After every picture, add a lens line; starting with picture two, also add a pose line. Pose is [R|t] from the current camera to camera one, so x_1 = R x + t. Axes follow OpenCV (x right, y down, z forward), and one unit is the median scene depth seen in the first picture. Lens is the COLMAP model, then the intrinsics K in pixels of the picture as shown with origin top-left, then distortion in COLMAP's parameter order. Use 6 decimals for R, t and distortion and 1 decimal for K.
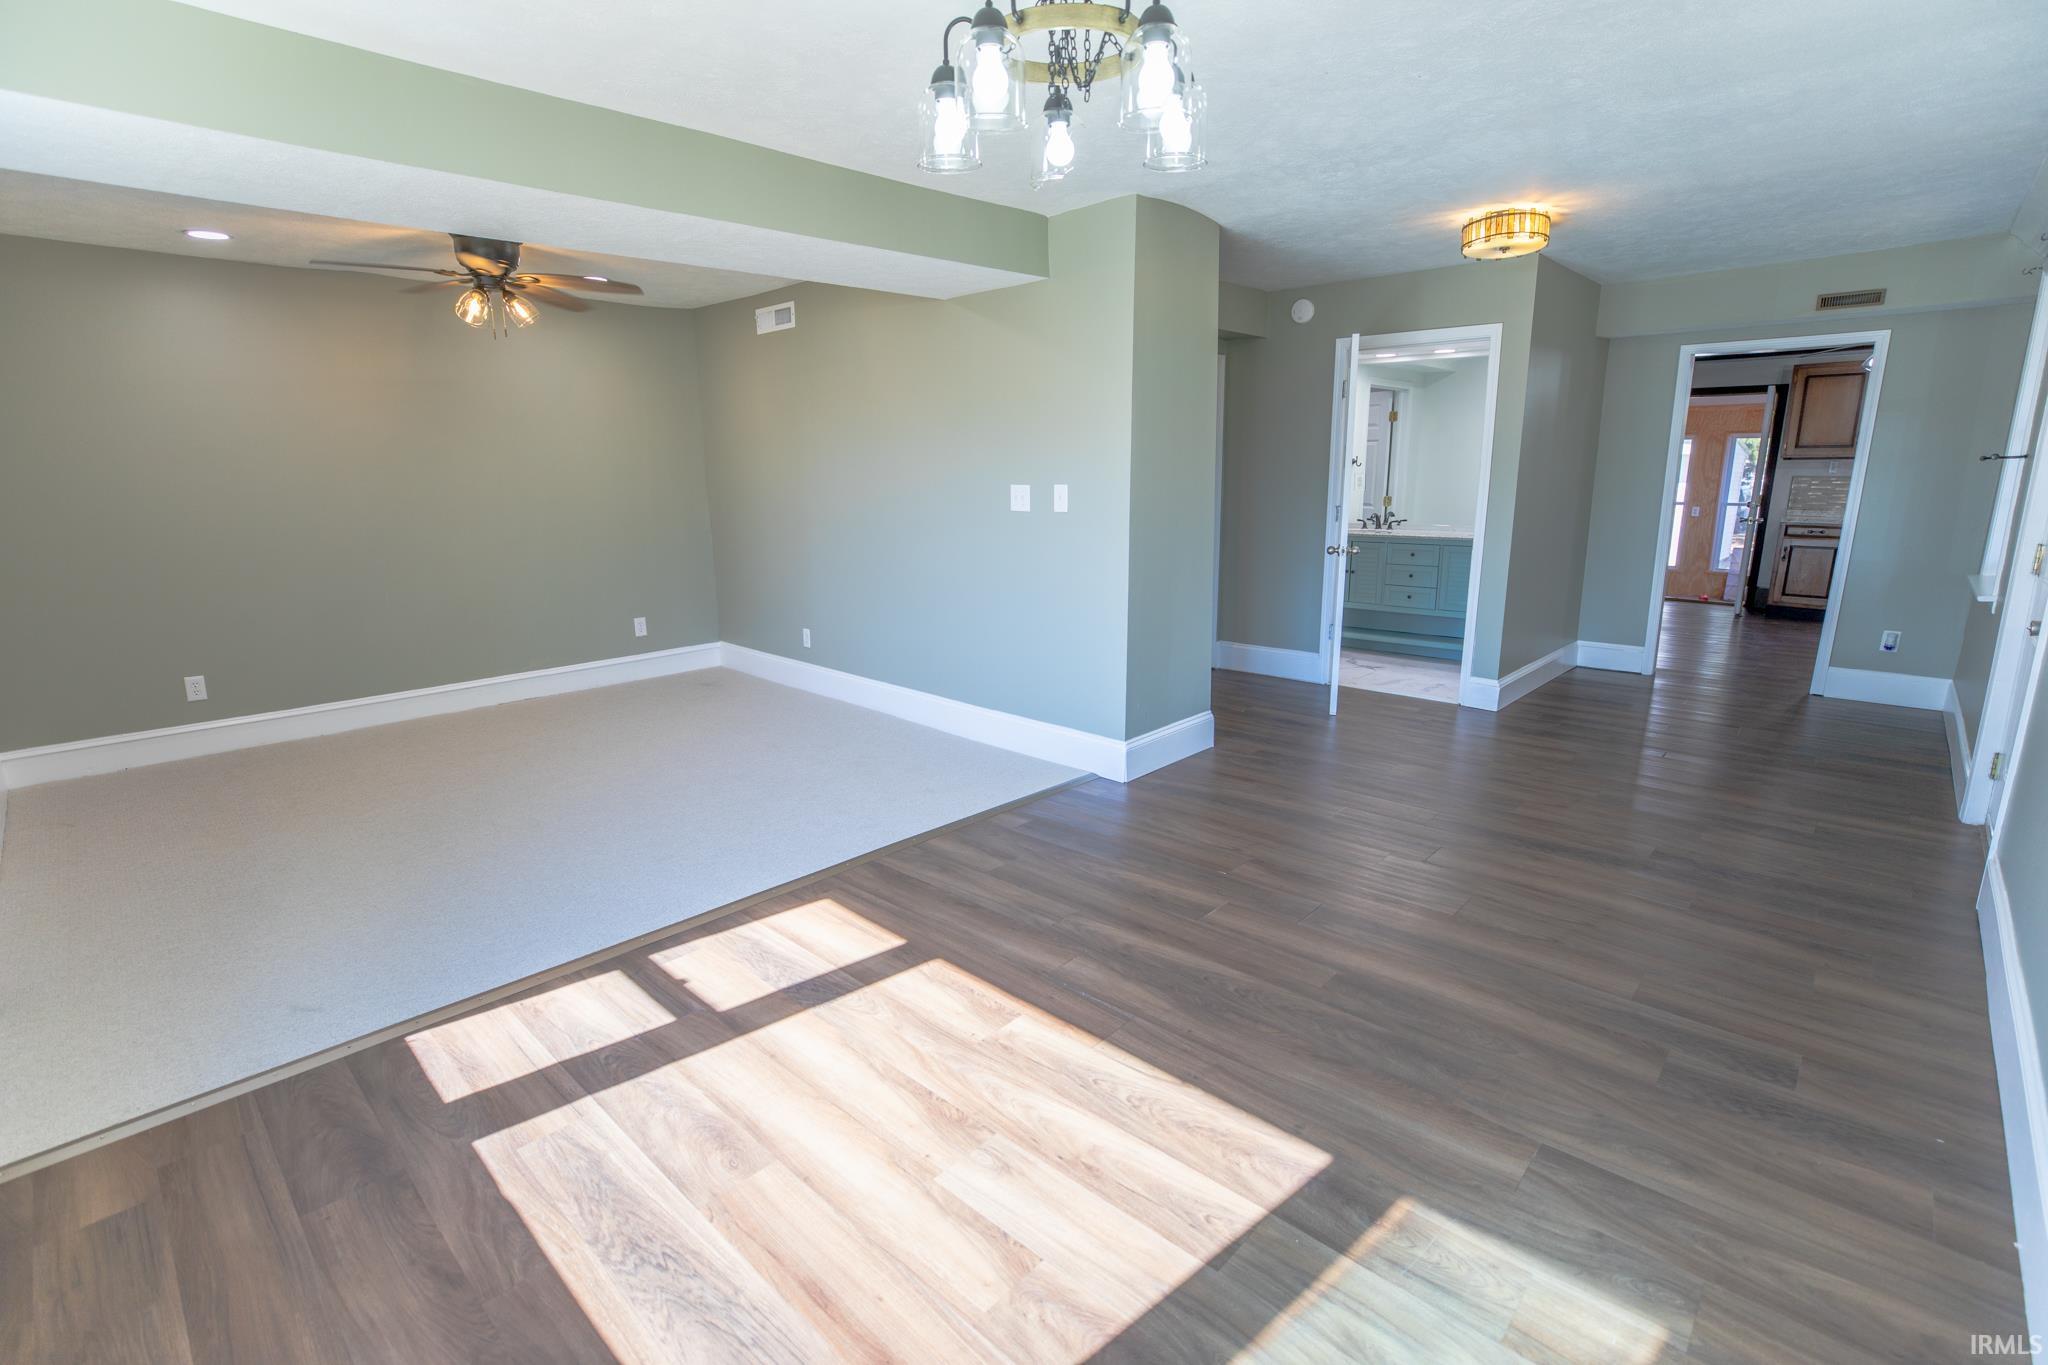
lens RADIAL K [[937.4, 0, 1026.0], [0, 937.4, 681.6], [0, 0, 1]] dist [-0.021498, 0.002834]
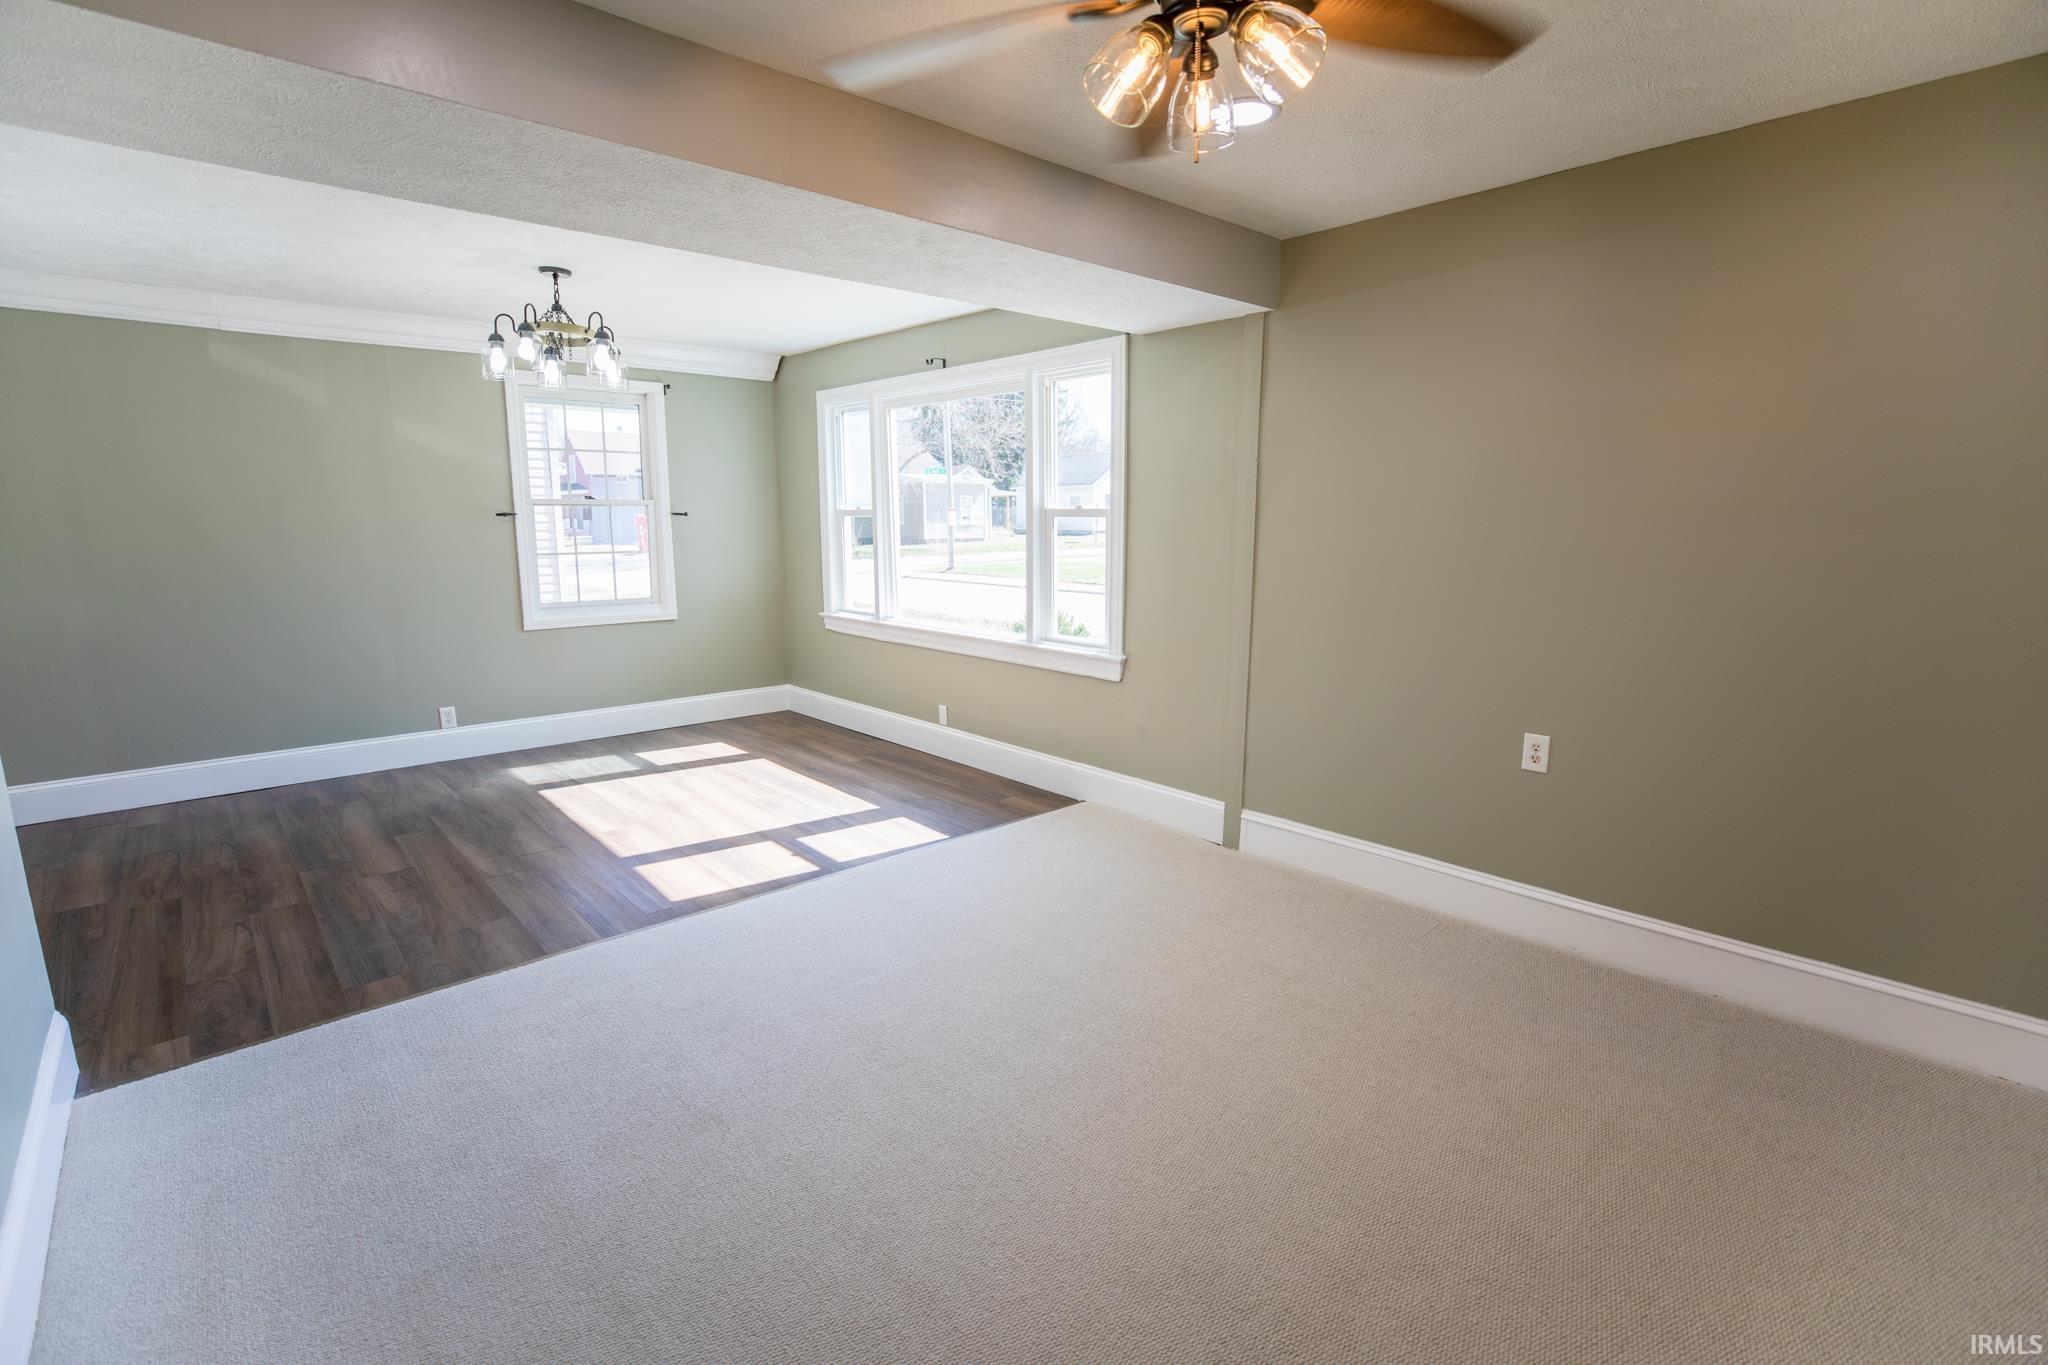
lens RADIAL K [[937.4, 0, 1022.0], [0, 937.4, 682.8], [0, 0, 1]] dist [-0.021498, 0.002834]
pose [[-0.997049, 0.005298, 0.076582, -0.911901], [0.034975, 0.919406, 0.391751, -0.548690], [-0.068335, 0.393274, -0.916879, 2.407743]]
